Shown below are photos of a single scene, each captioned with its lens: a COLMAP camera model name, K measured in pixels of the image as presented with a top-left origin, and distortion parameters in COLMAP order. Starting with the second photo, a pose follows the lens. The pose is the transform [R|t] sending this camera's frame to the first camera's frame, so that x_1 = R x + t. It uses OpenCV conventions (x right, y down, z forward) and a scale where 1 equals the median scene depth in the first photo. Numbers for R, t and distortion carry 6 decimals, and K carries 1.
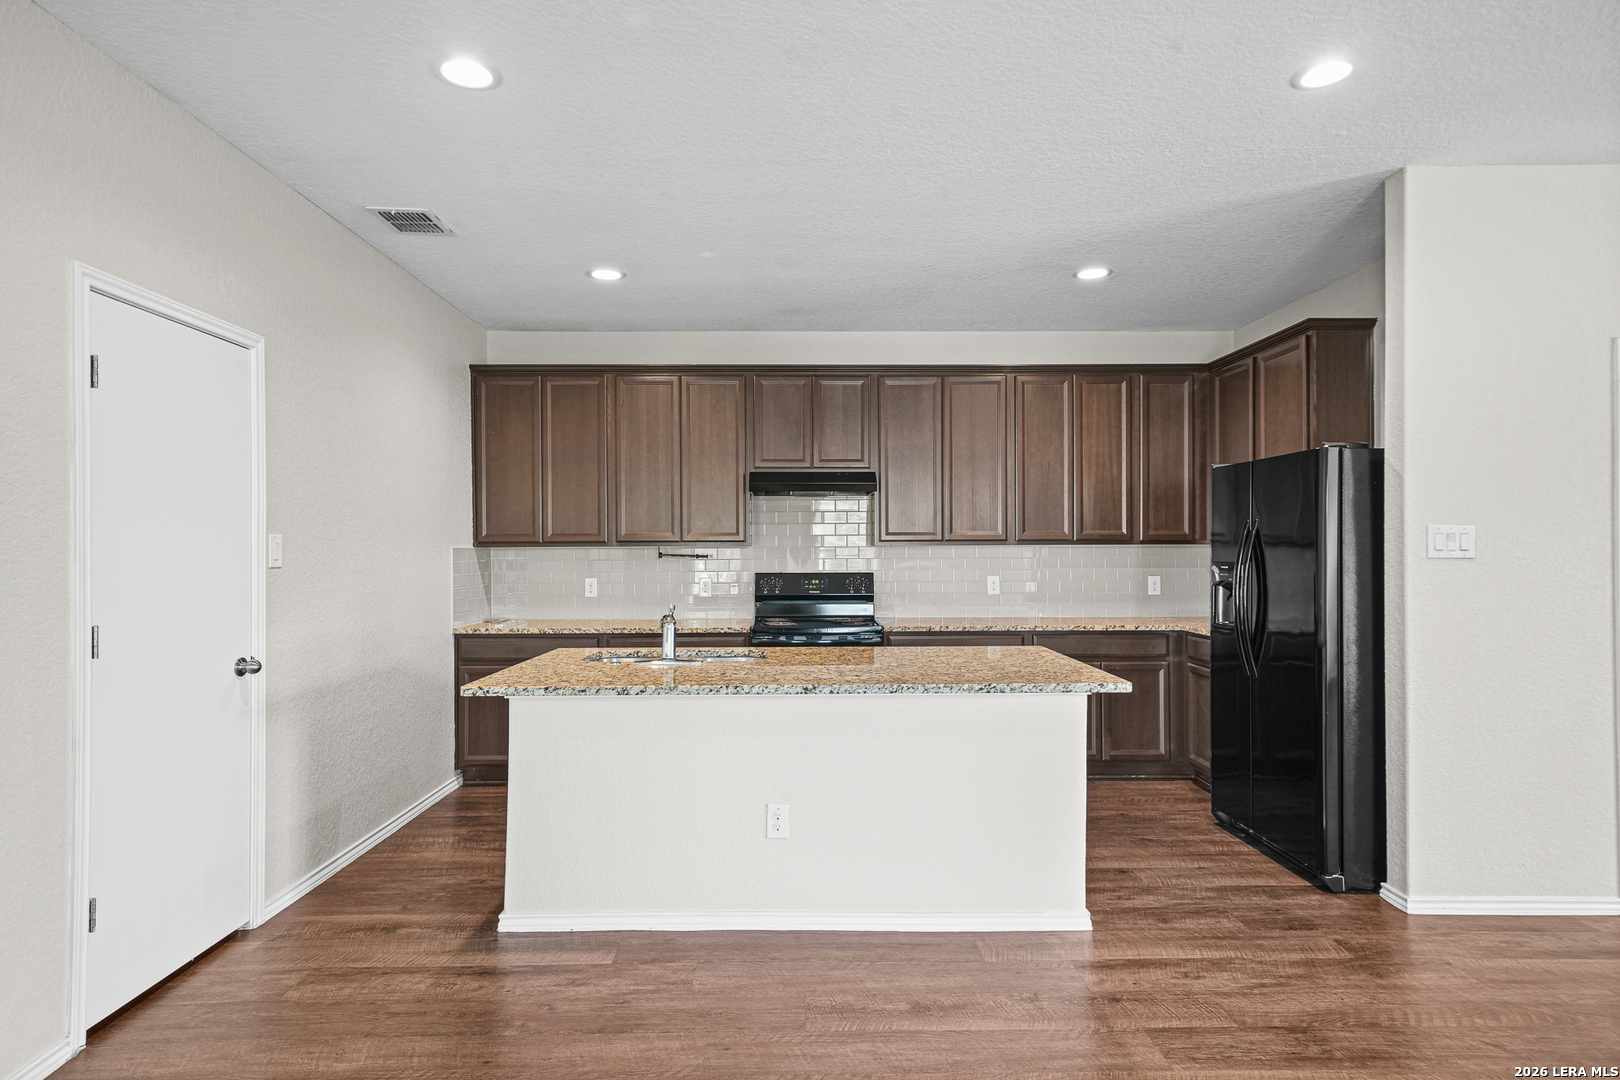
lens RADIAL K [[877.9, 0, 813.5], [0, 877.9, 546.9], [0, 0, 1]] dist [0.022337, -0.000325]
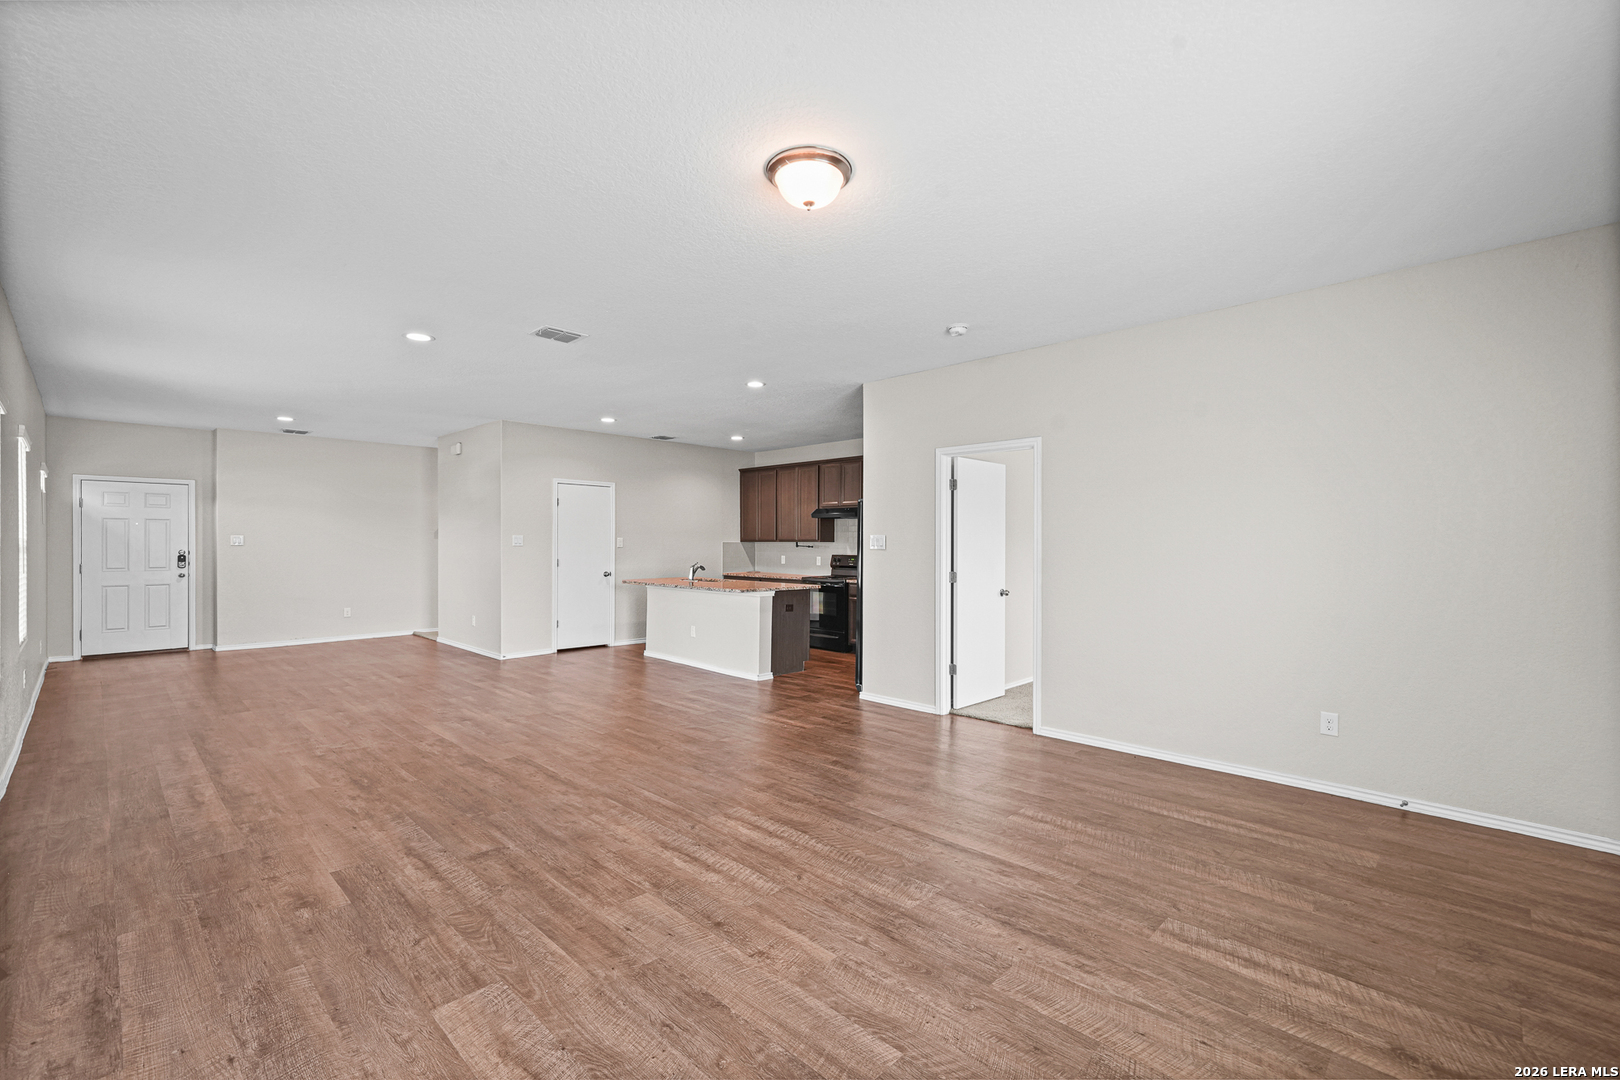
lens RADIAL K [[697.7, 0, 808.9], [0, 697.7, 545.6], [0, 0, 1]] dist [0.008094, 0.000497]
pose [[0.697451, 0.009072, -0.716575, 1.241016], [-0.004863, 0.999957, 0.007926, -0.006394], [0.716616, -0.002043, 0.697465, -0.257228]]
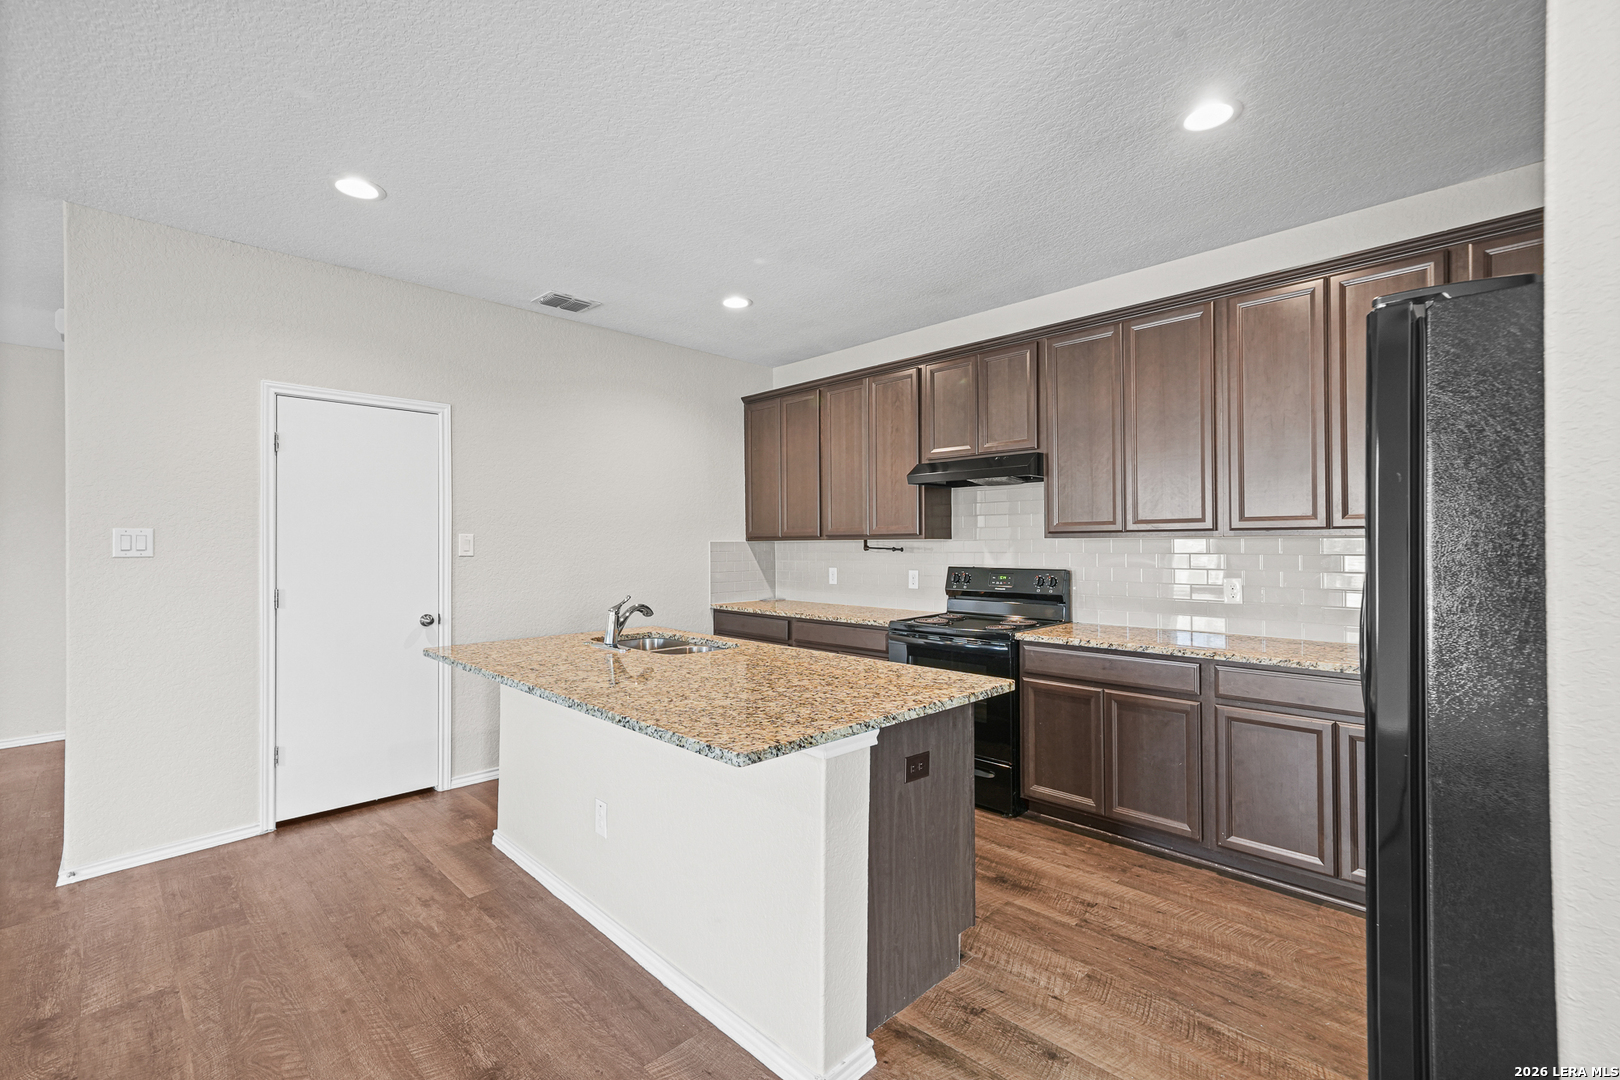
lens RADIAL K [[707.8, 0, 814.6], [0, 707.8, 537.3], [0, 0, 1]] dist [0.004495, 0.000920]
pose [[0.695071, -0.006097, -0.718915, 0.439366], [0.004940, 0.999981, -0.003704, -0.000813], [0.718924, -0.000977, 0.695088, 0.385590]]
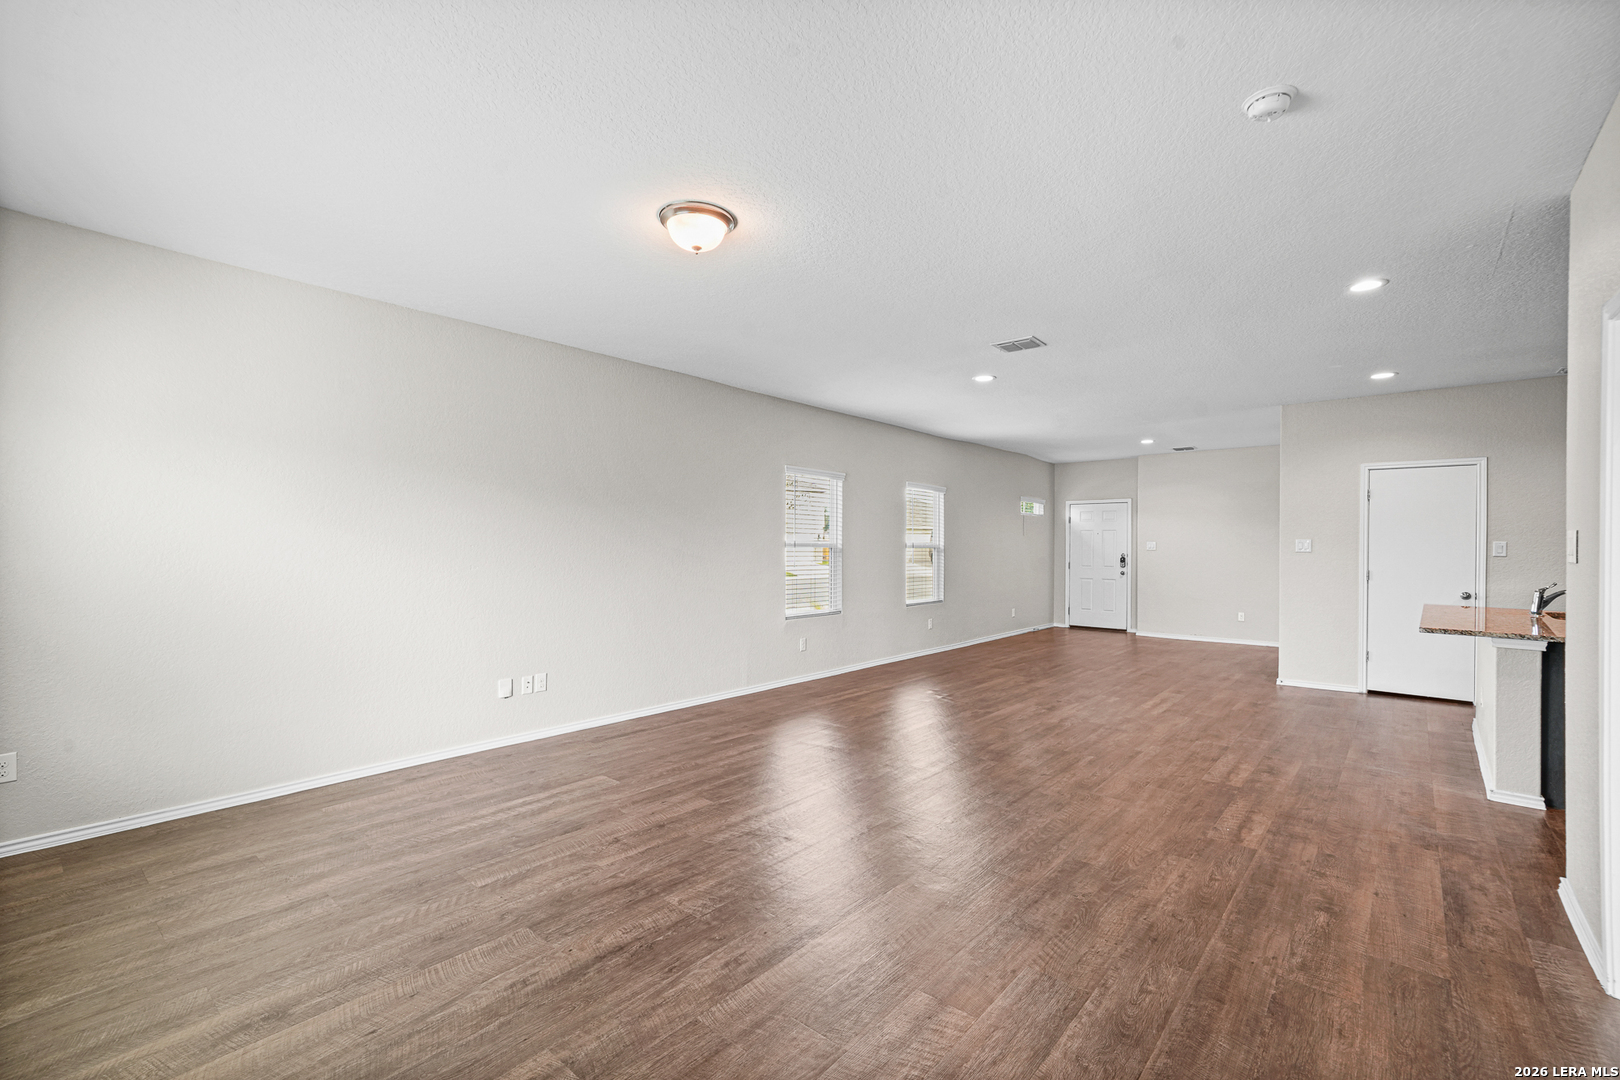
lens RADIAL K [[697.7, 0, 808.9], [0, 697.7, 545.6], [0, 0, 1]] dist [0.008094, 0.000497]
pose [[-0.669288, 0.001842, -0.743000, 1.246756], [-0.001268, 0.999993, 0.003621, -0.005541], [0.743002, 0.003365, -0.669281, 0.584376]]
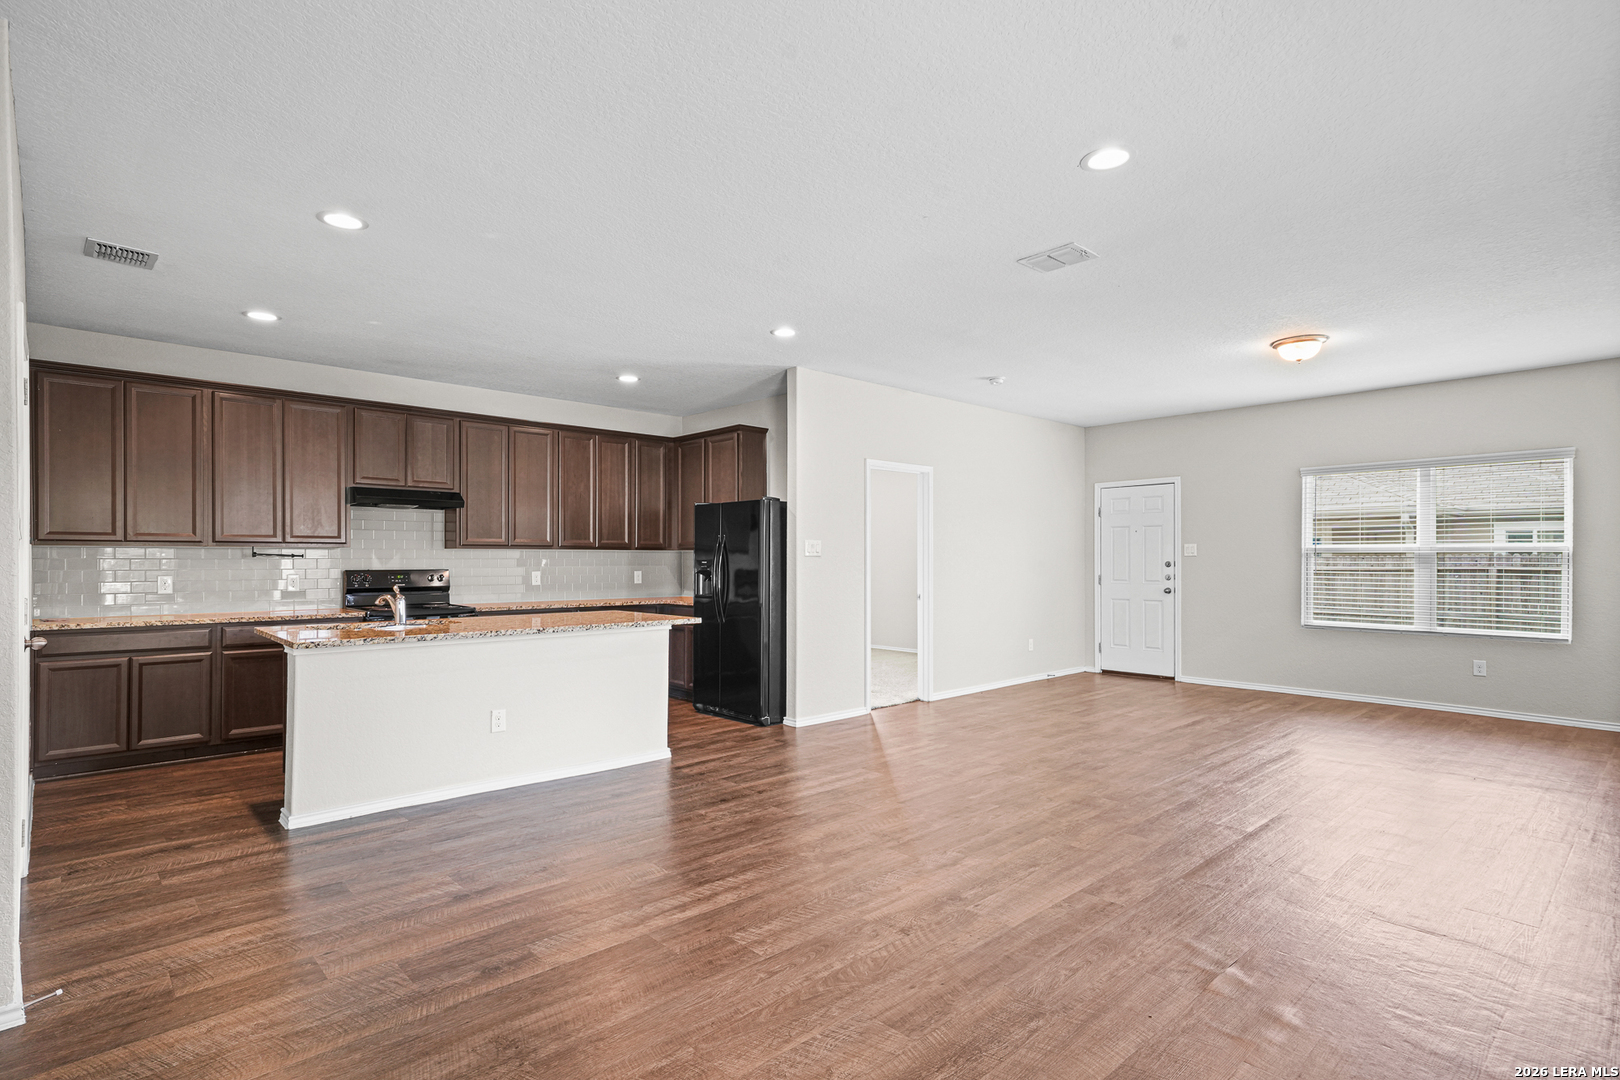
lens RADIAL K [[803.7, 0, 806.4], [0, 803.7, 558.7], [0, 0, 1]] dist [0.019238, 0.000601]
pose [[0.749379, 0.004715, 0.662124, -0.362487], [-0.004794, 0.999987, -0.001696, 0.014378], [-0.662124, -0.001903, 0.749392, -0.272773]]
